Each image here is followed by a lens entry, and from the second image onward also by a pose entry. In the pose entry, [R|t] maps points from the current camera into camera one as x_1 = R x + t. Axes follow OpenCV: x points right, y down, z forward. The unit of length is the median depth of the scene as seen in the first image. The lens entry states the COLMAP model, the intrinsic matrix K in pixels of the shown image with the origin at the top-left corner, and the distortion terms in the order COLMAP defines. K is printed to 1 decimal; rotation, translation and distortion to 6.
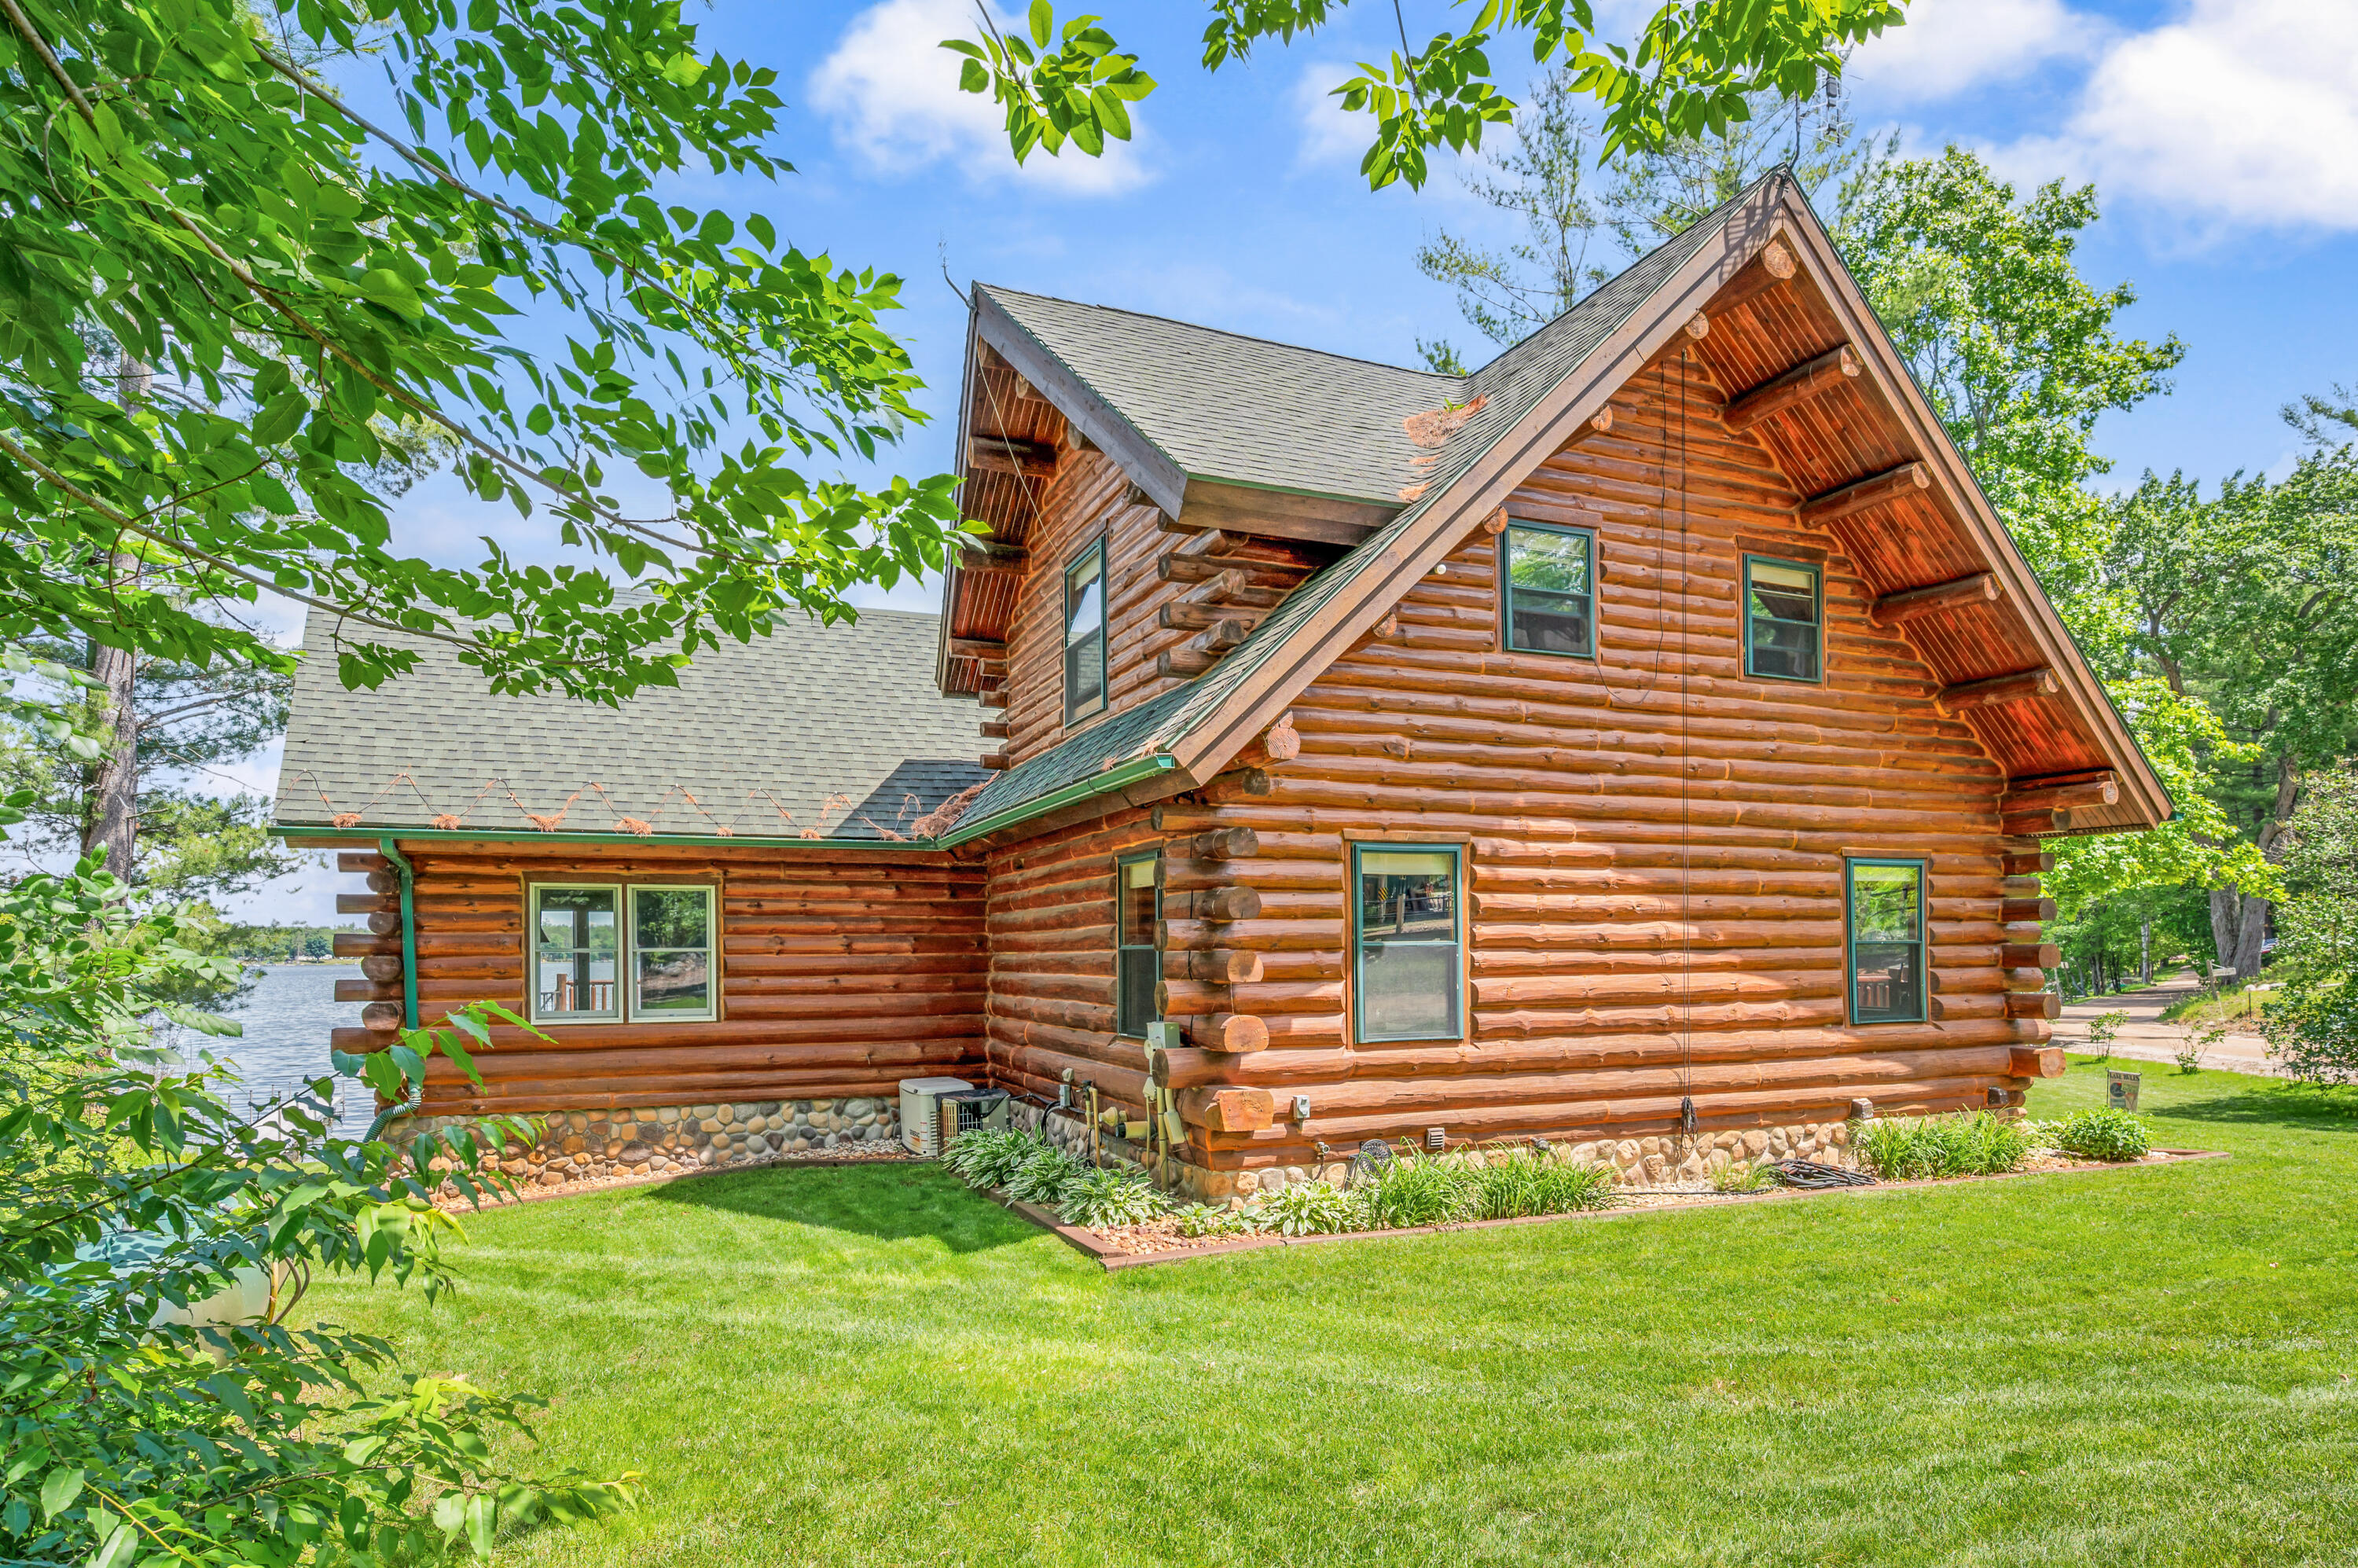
lens RADIAL K [[1250.6, 0, 1177.7], [0, 1250.6, 945.1], [0, 0, 1]] dist [0.018597, 0.000020]
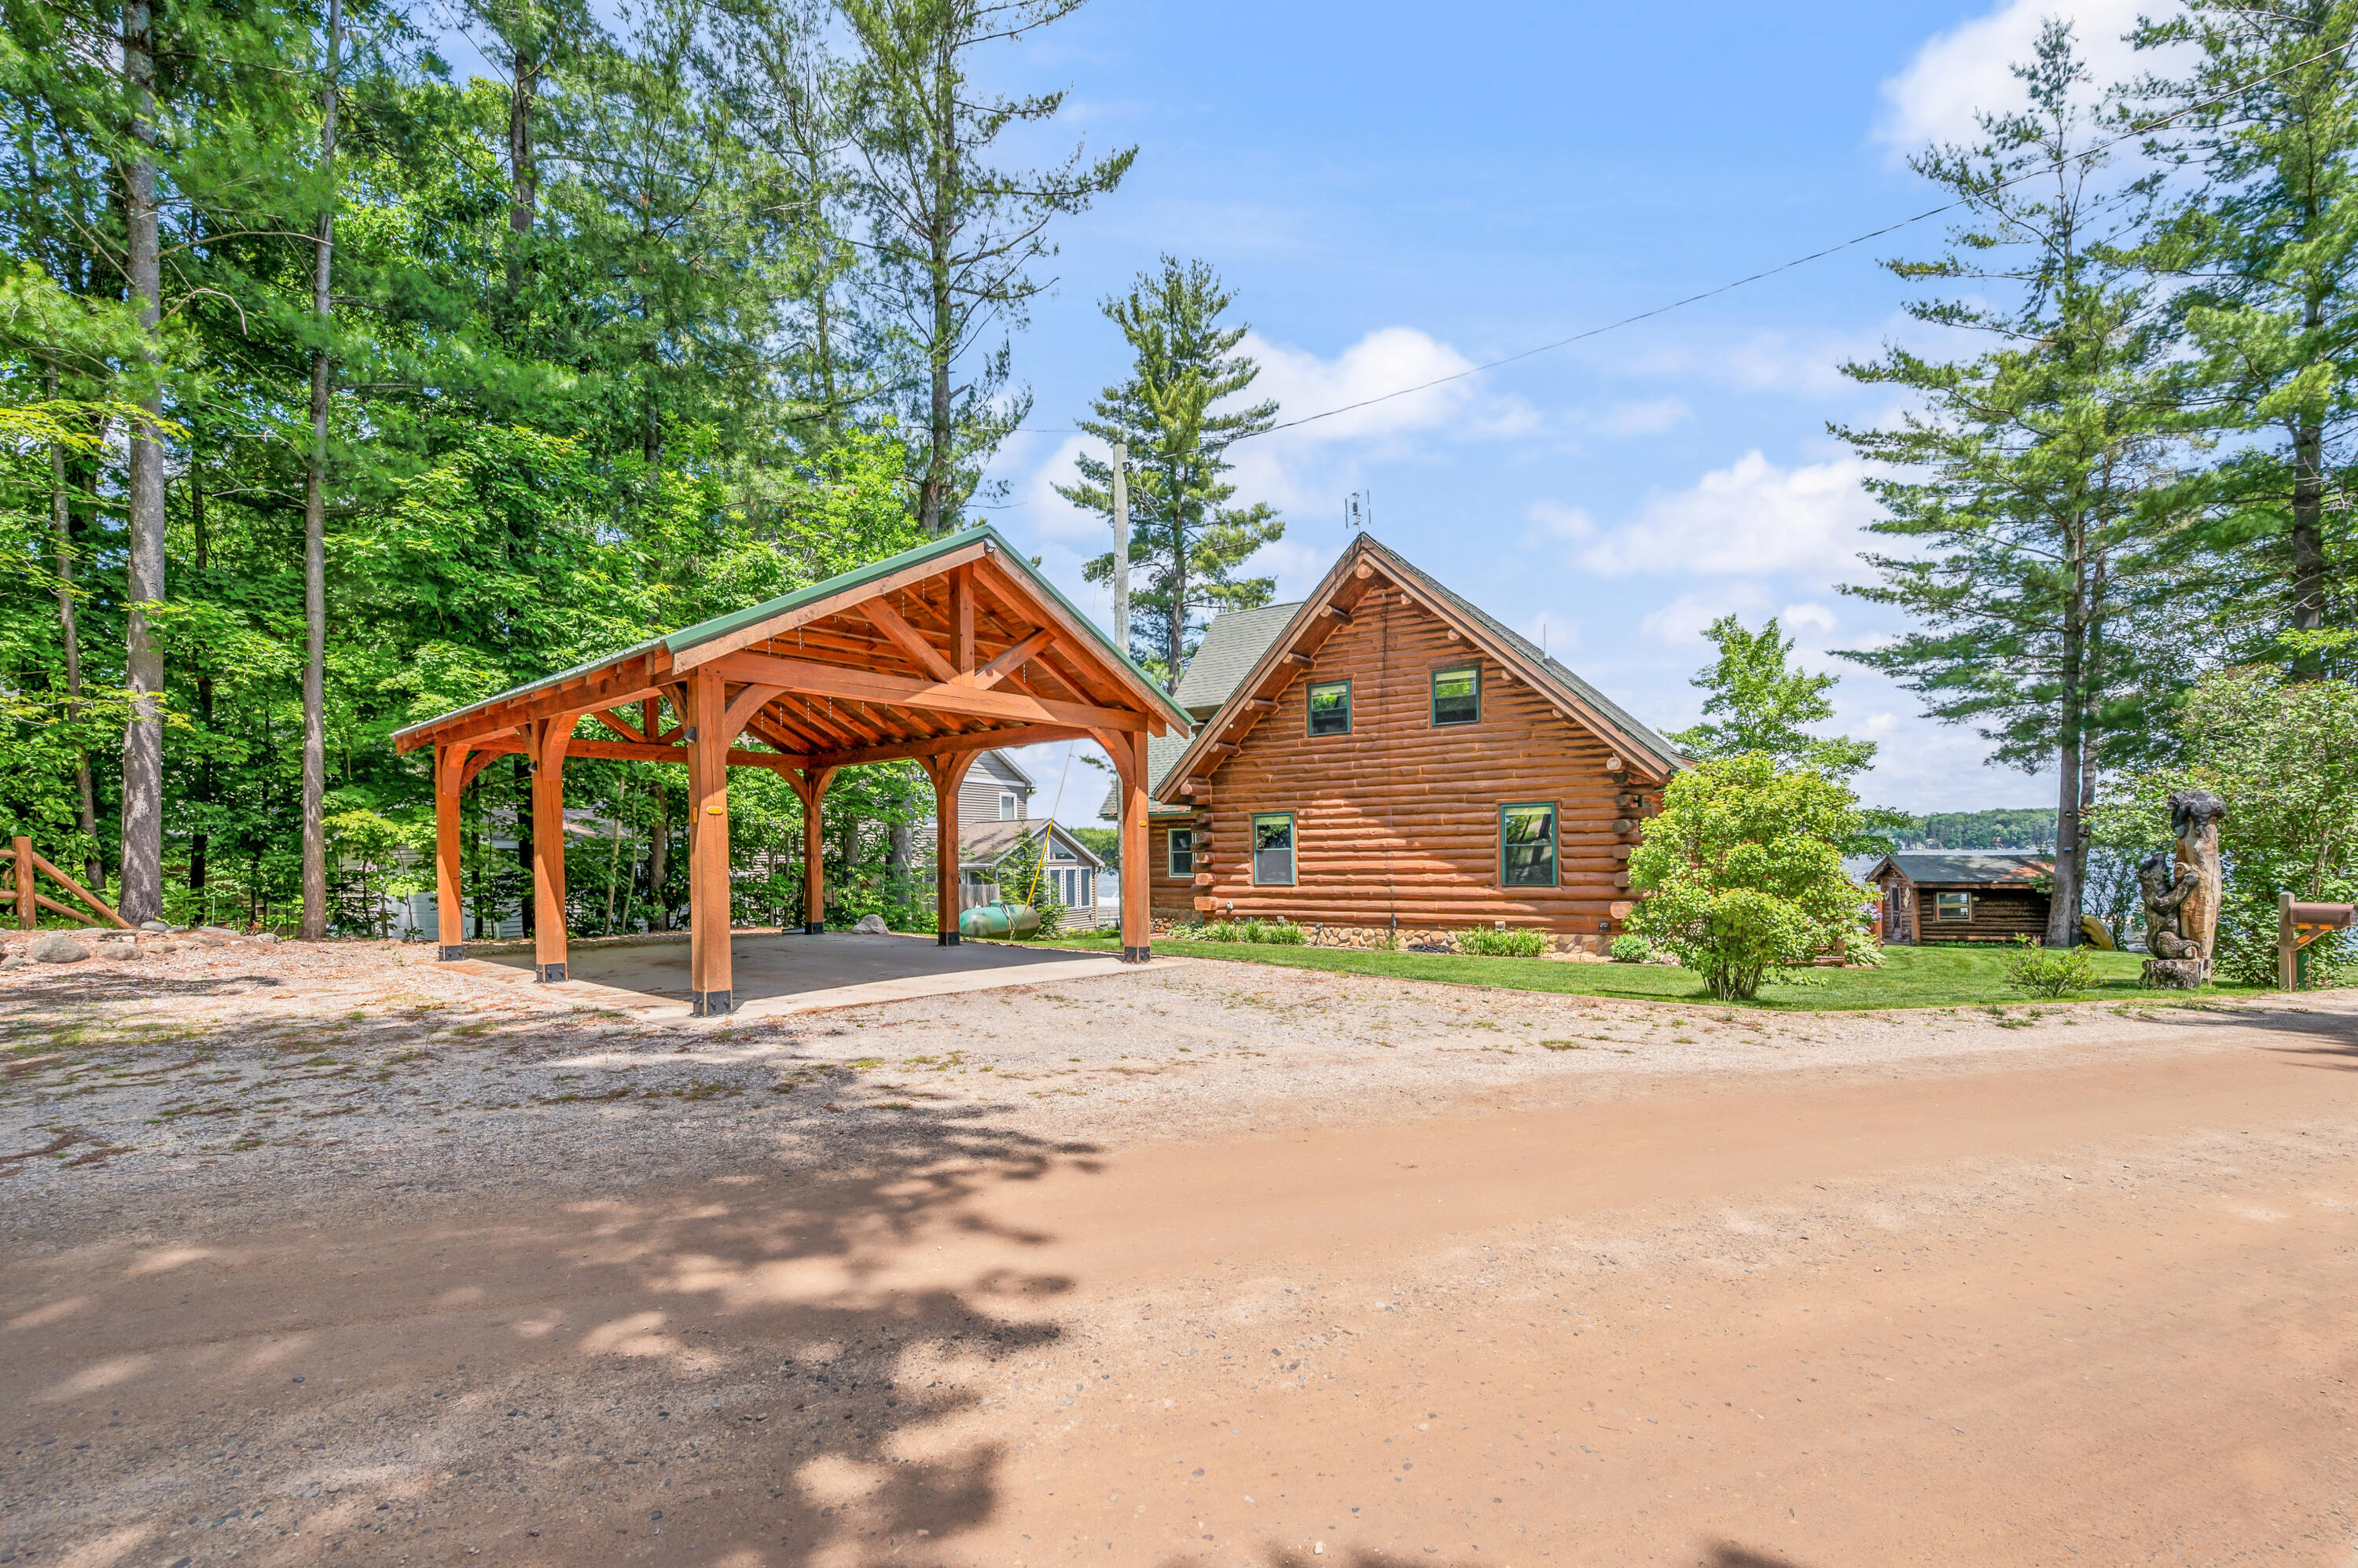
lens RADIAL K [[947.7, 0, 1168.3], [0, 947.7, 870.8], [0, 0, 1]] dist [0.000236, 0.000254]
pose [[0.577971, 0.010932, -0.815984, 1.626807], [0.014529, 0.999614, 0.023684, -0.006389], [0.815928, -0.025544, 0.577589, -0.372971]]
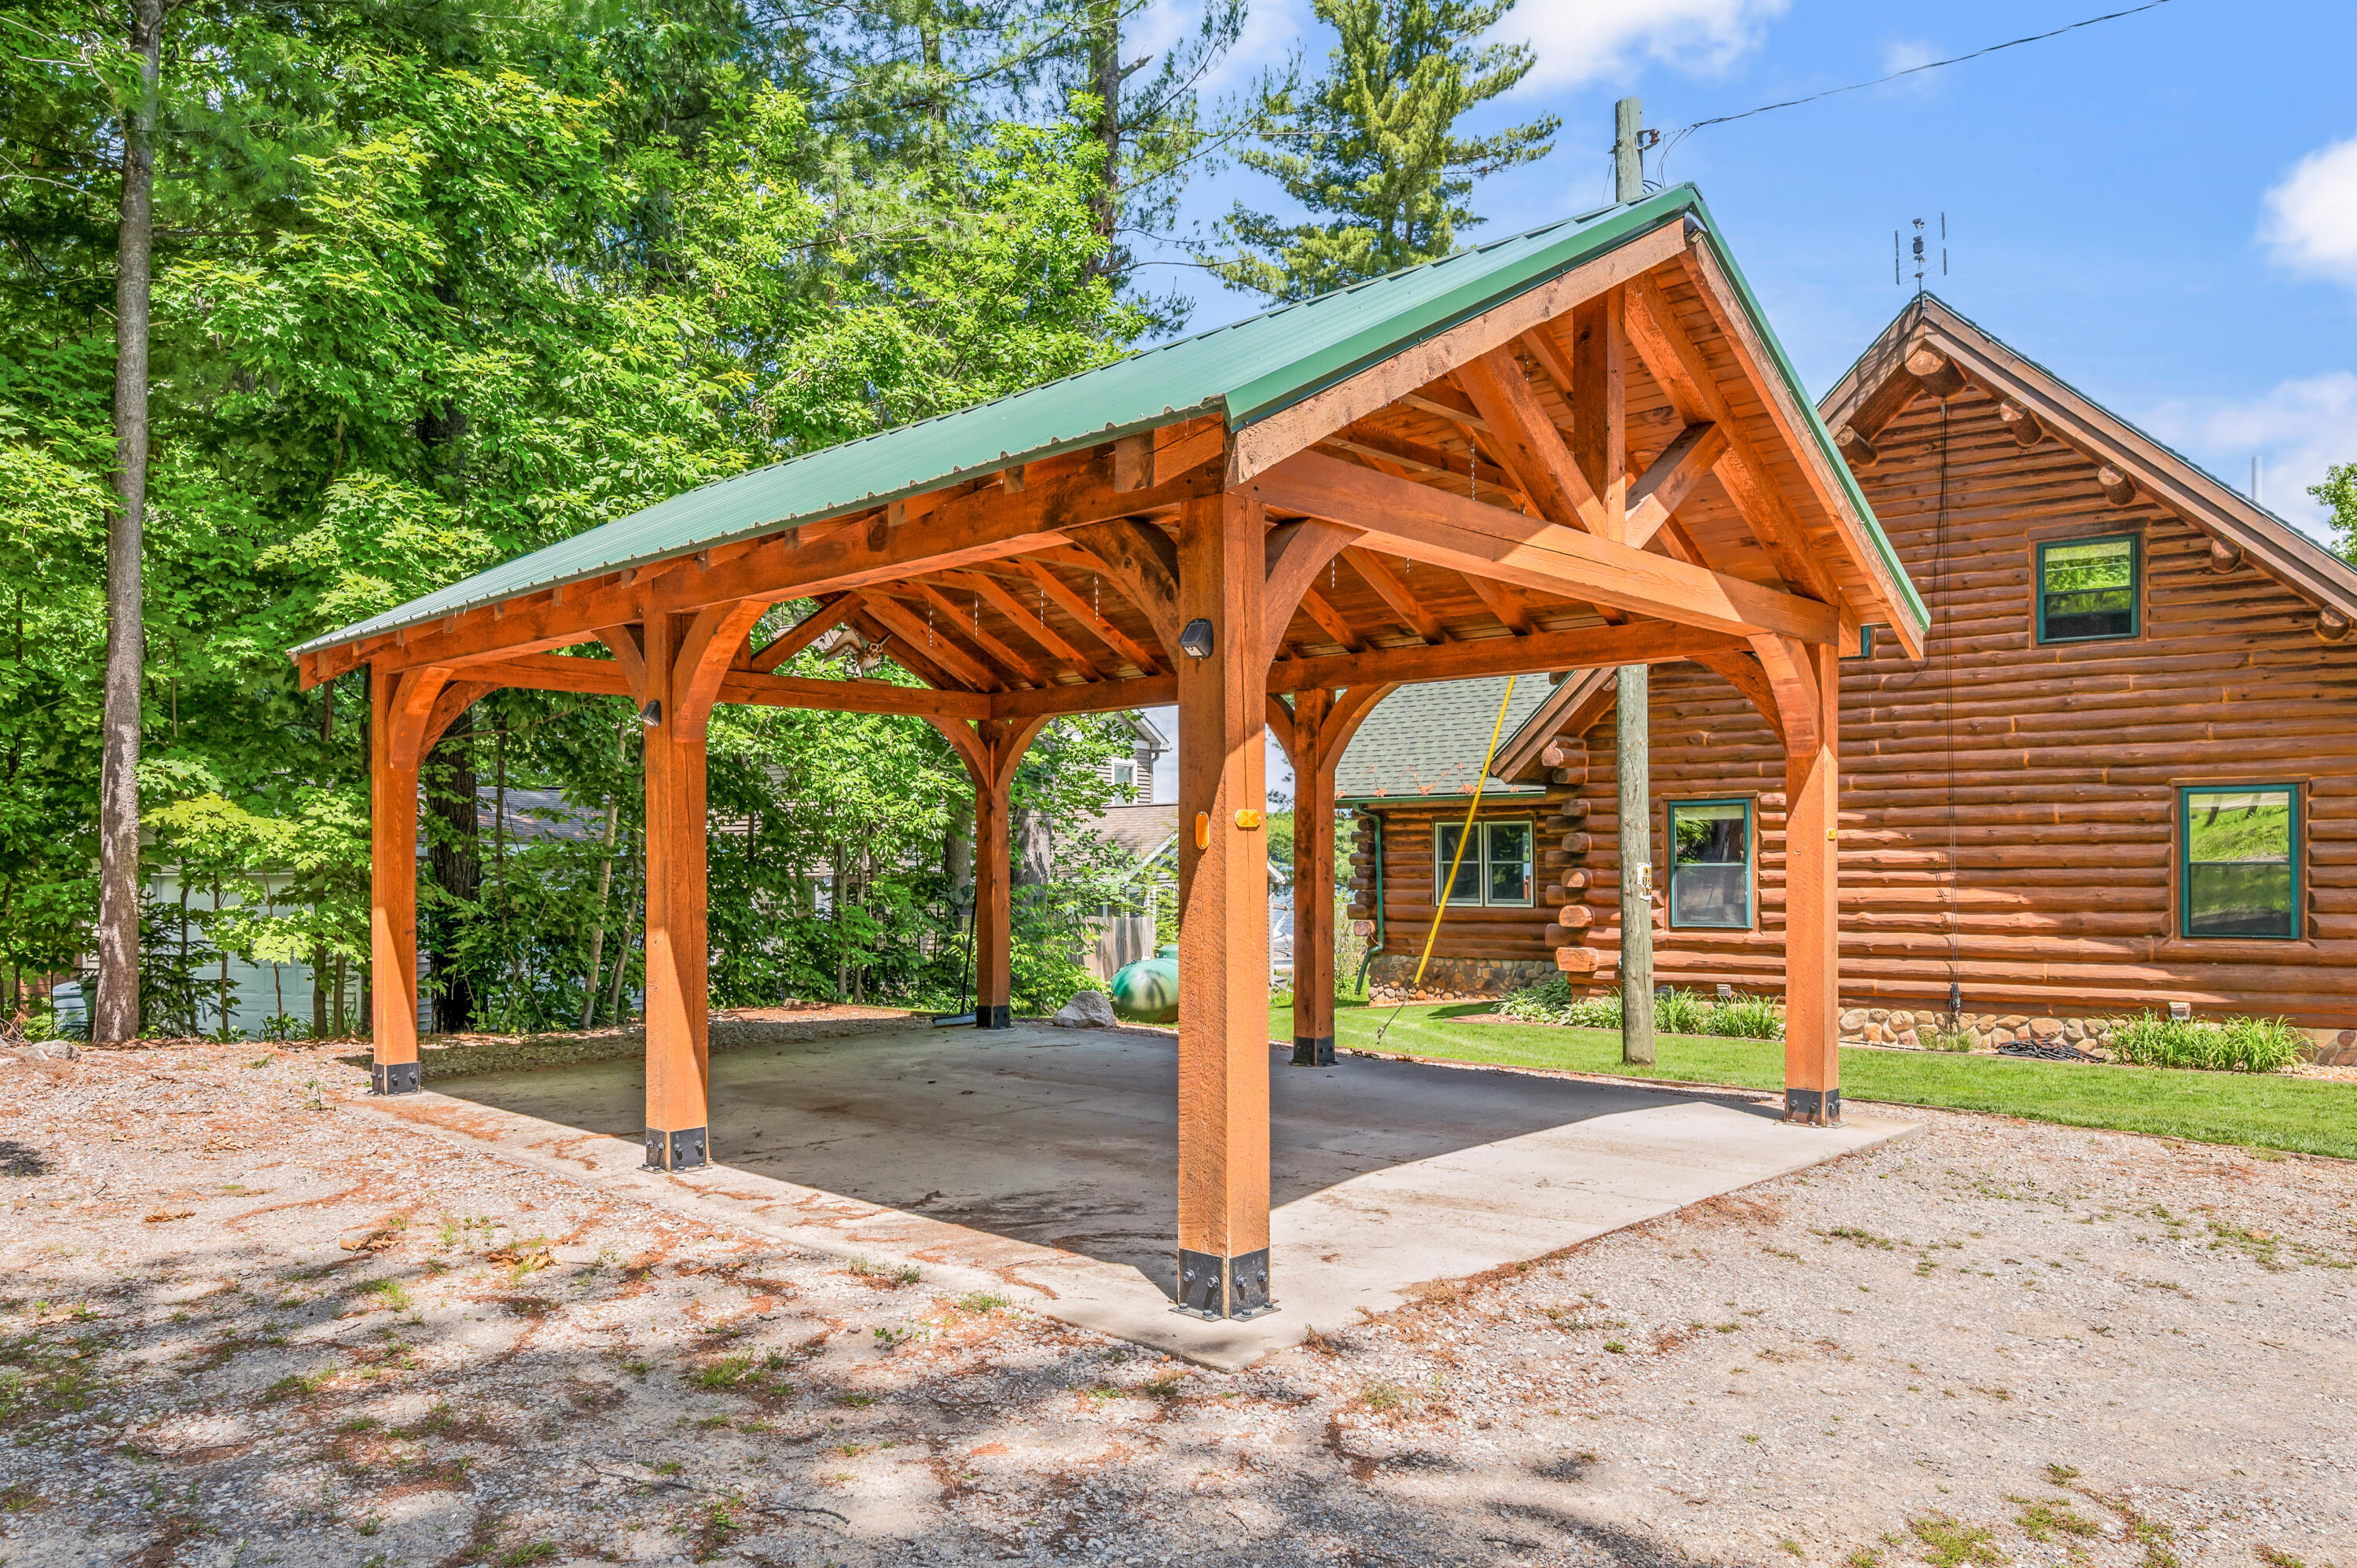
lens RADIAL K [[1471.5, 0, 1185.7], [0, 1471.5, 851.6], [0, 0, 1]] dist [-0.002680, 0.000488]
pose [[0.549362, -0.000732, -0.835584, 1.246870], [0.009265, 0.999943, 0.005216, -0.030341], [0.835533, -0.010607, 0.549337, -0.499192]]
